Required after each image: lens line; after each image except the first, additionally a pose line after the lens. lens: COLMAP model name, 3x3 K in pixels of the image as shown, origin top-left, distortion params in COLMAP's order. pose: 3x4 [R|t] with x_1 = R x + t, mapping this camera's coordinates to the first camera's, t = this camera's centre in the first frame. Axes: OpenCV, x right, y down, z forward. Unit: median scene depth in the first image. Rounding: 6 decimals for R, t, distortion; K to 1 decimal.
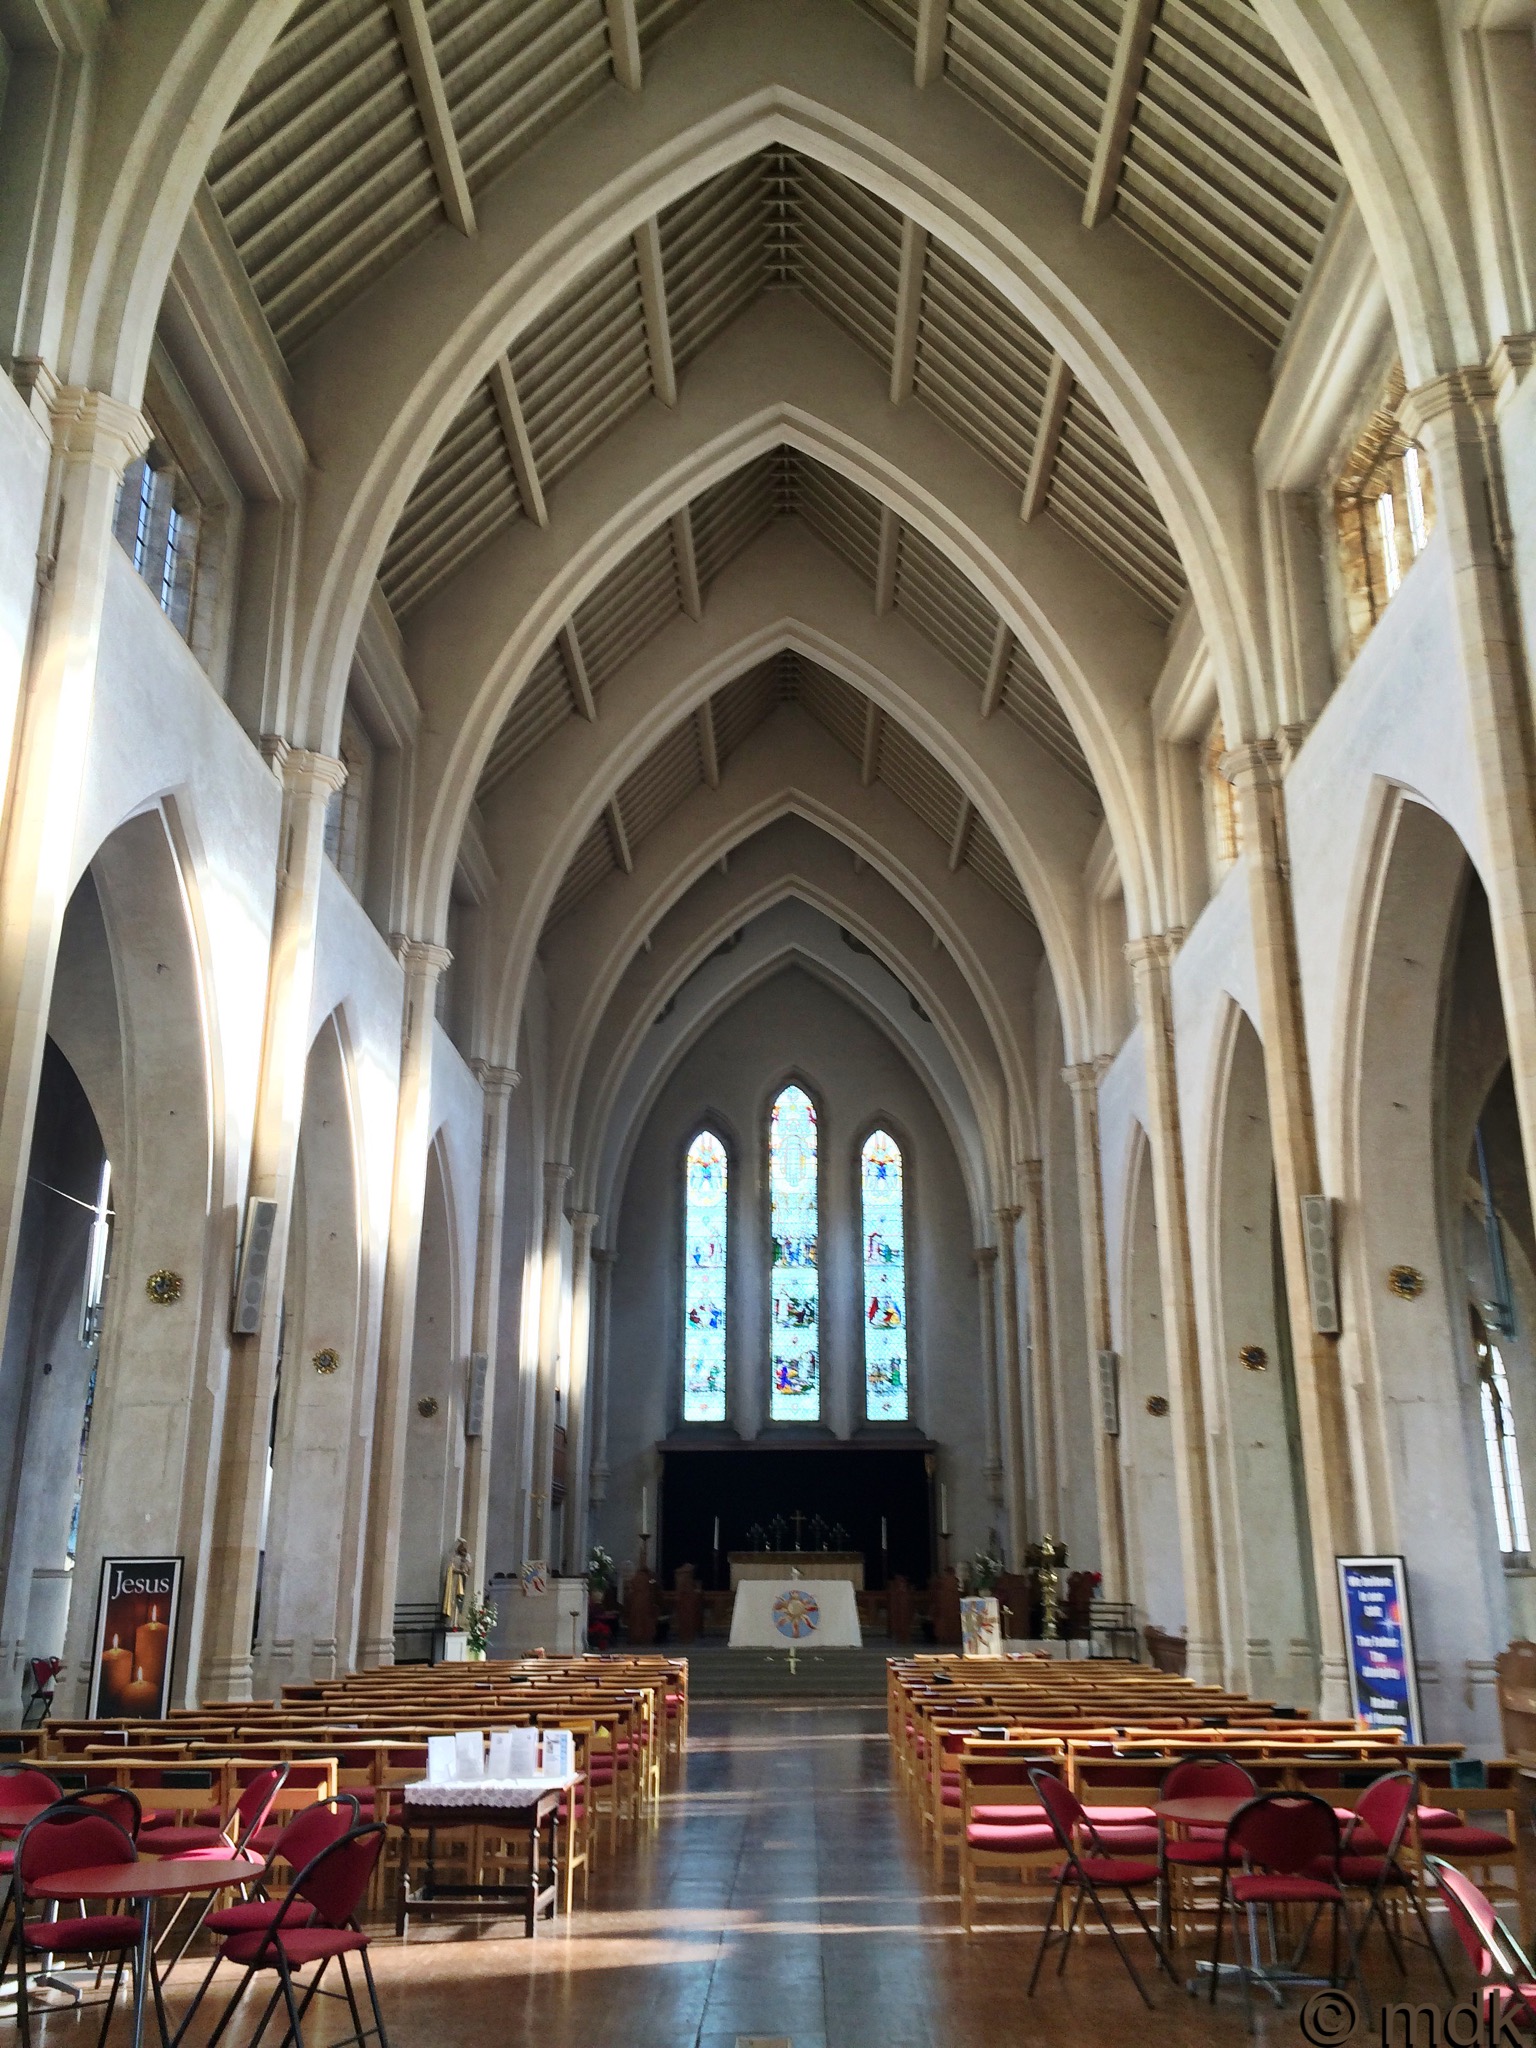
lens RADIAL K [[1736.0, 0, 768.0], [0, 1736.0, 1024.0], [0, 0, 1]] dist [0.012617, -0.000823]
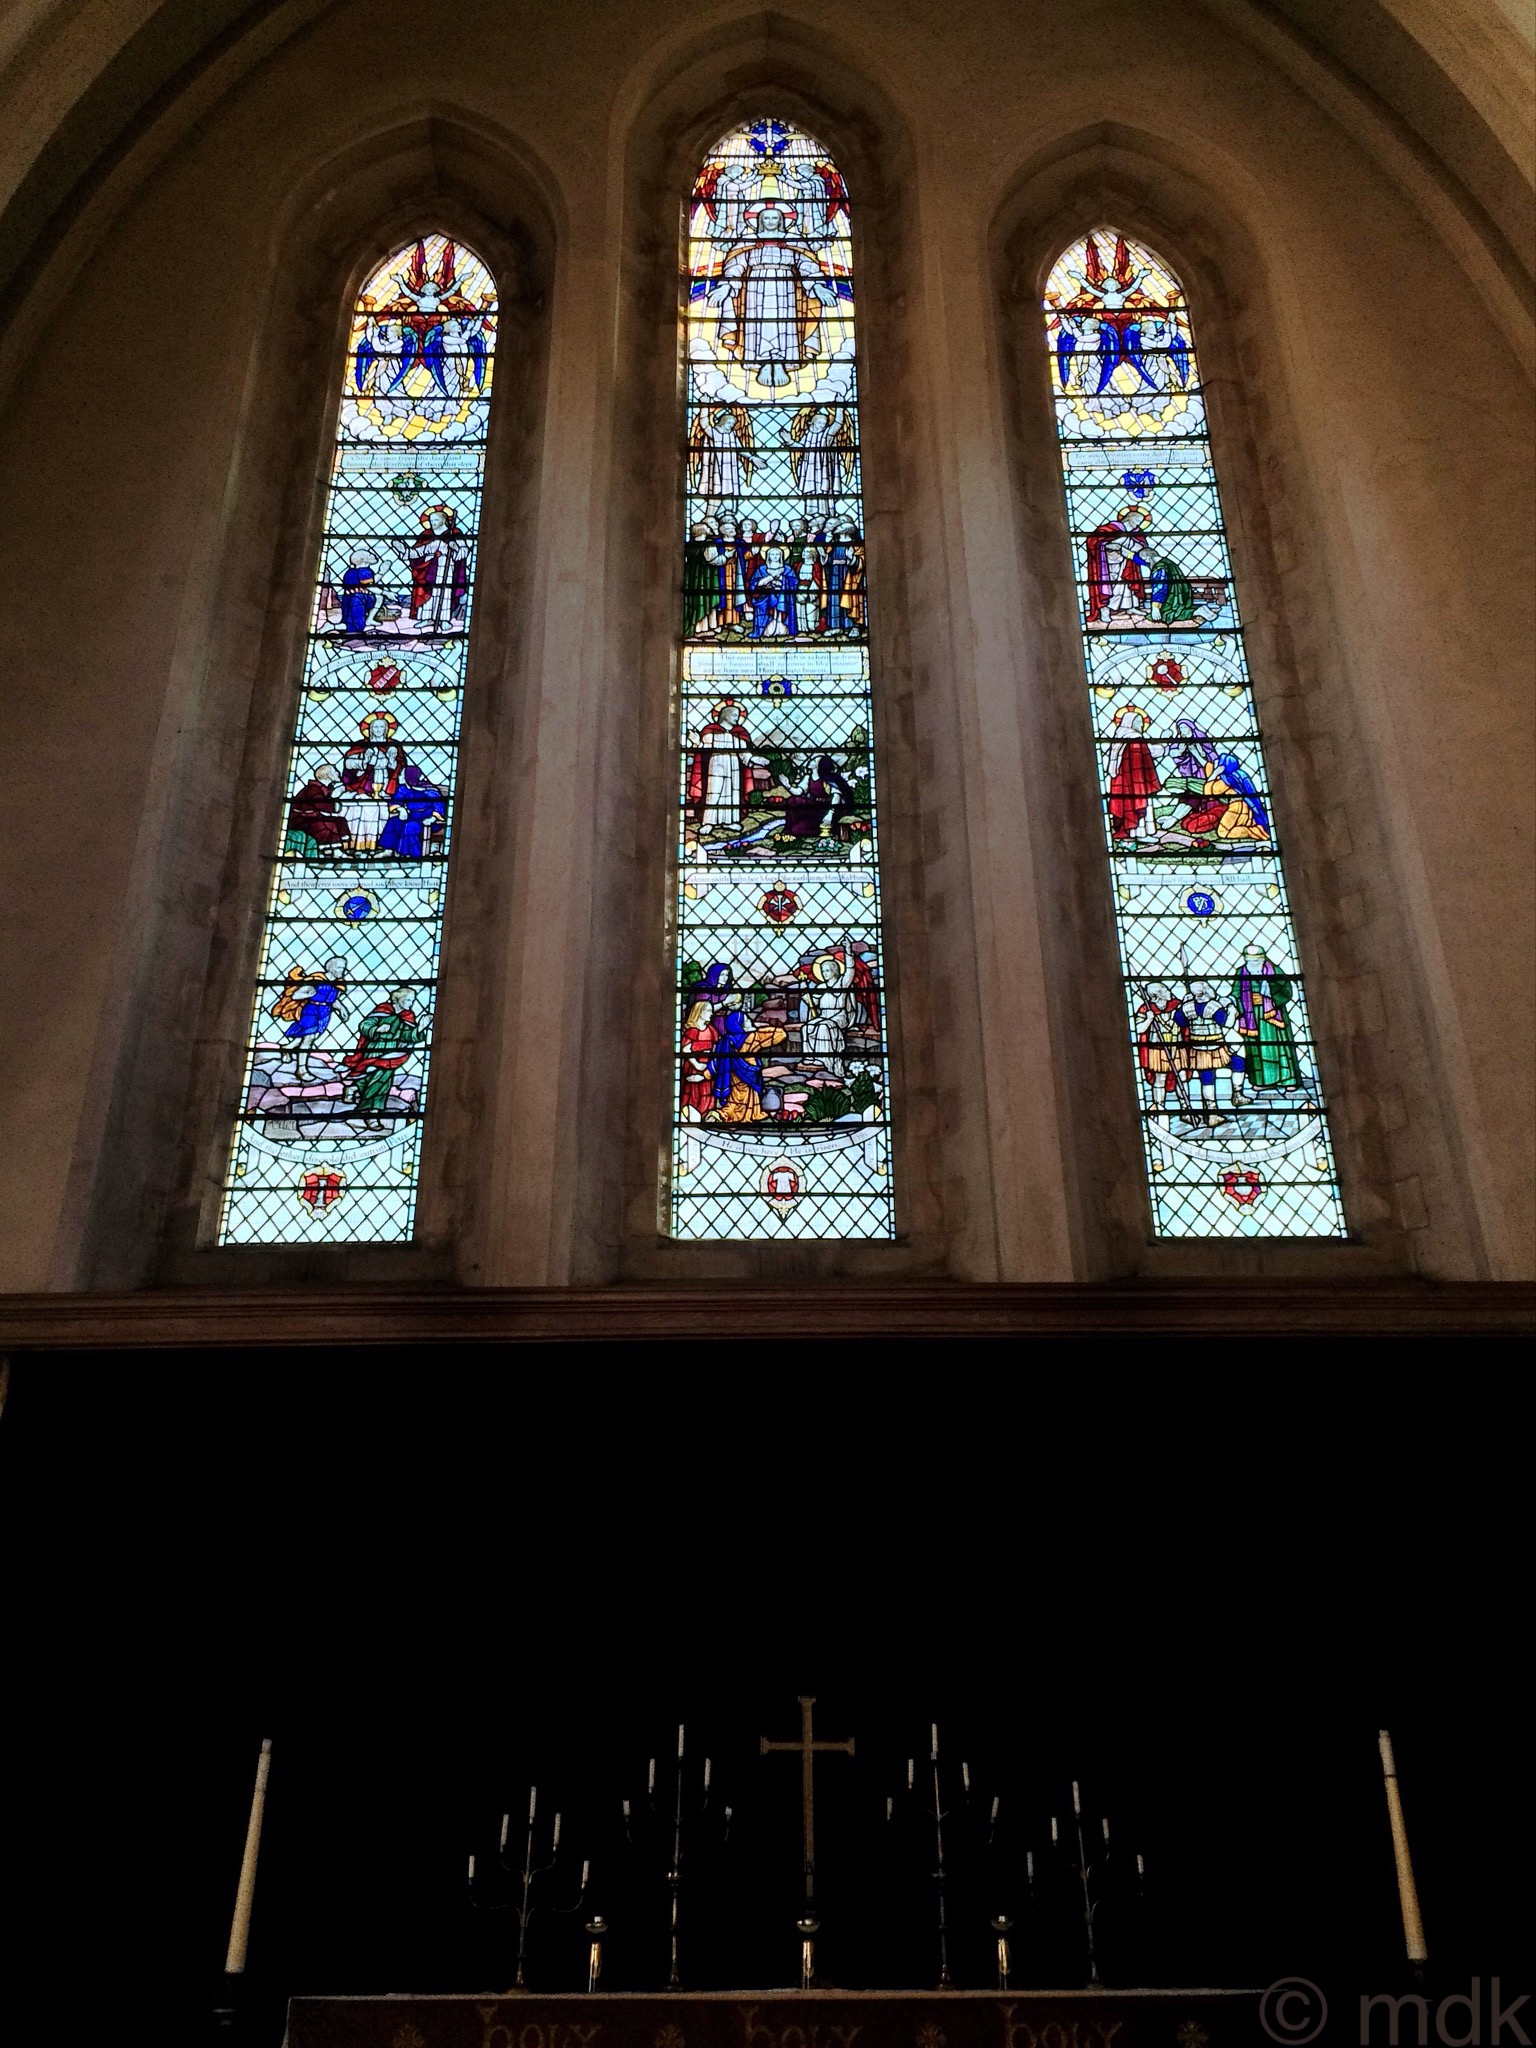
lens RADIAL K [[1761.7, 0, 768.0], [0, 1761.7, 1024.0], [0, 0, 1]] dist [0.057265, -0.078278]
pose [[0.999955, -0.001915, 0.009263, 0.012207], [0.003666, 0.981213, -0.192893, 0.237257], [-0.008720, 0.192918, 0.981176, 0.785060]]
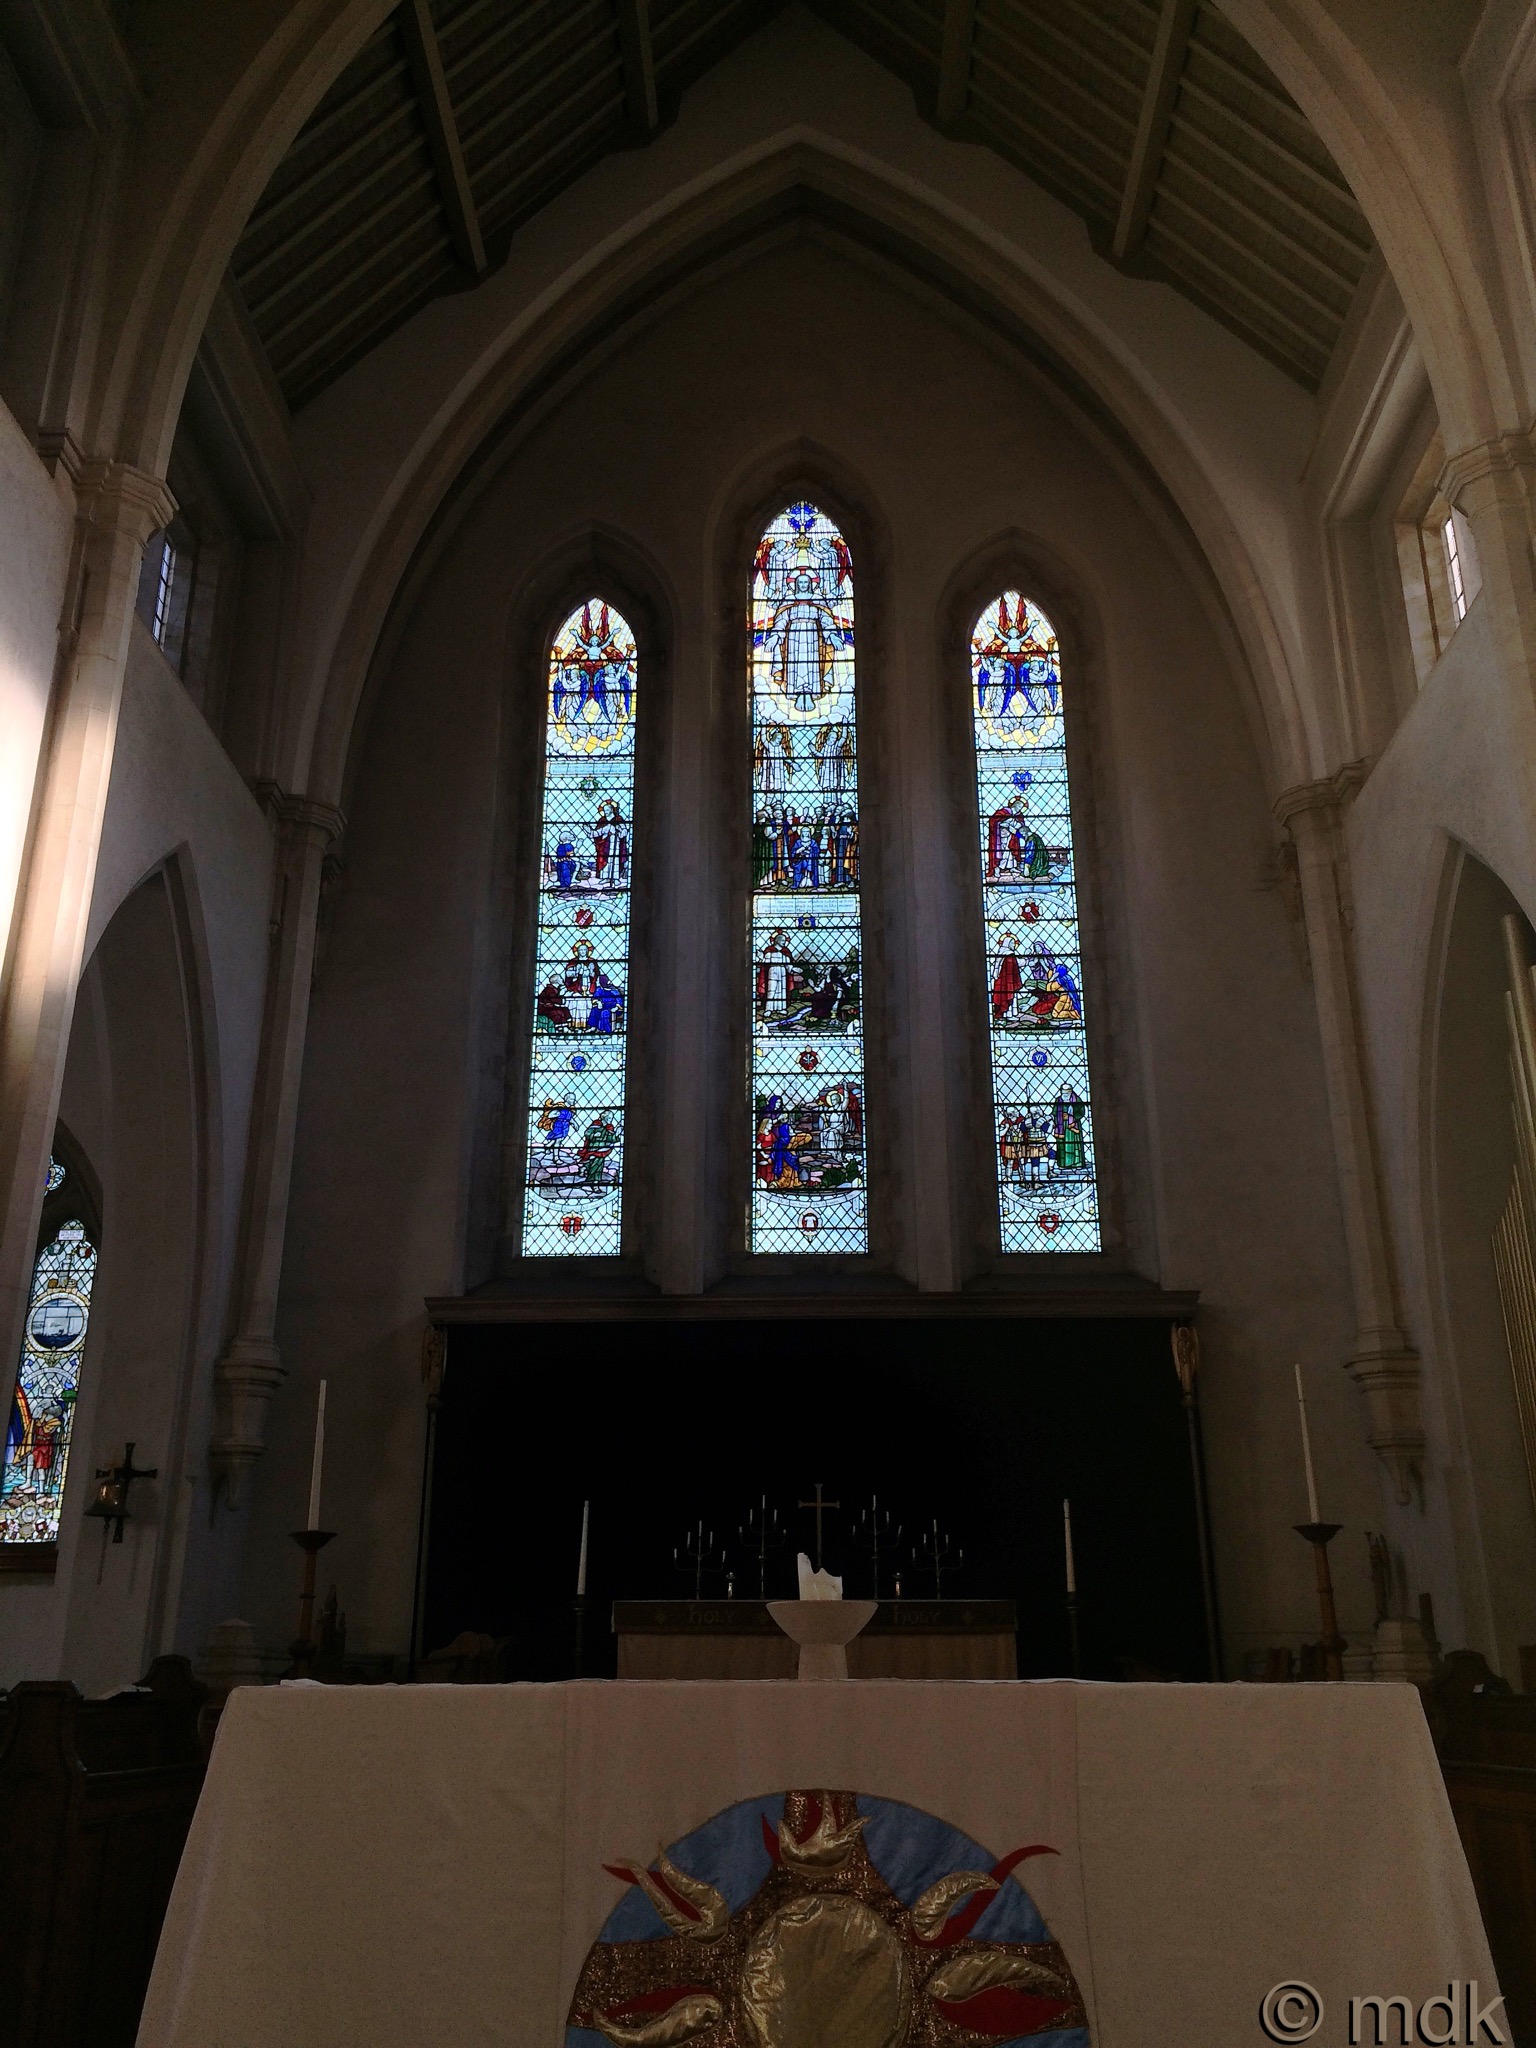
lens RADIAL K [[1736.0, 0, 768.0], [0, 1736.0, 1024.0], [0, 0, 1]] dist [0.012617, -0.000823]
pose [[0.999845, -0.006309, -0.016451, 0.013063], [0.005408, 0.998512, -0.054269, 0.194141], [0.016769, 0.054171, 0.998391, 0.605495]]
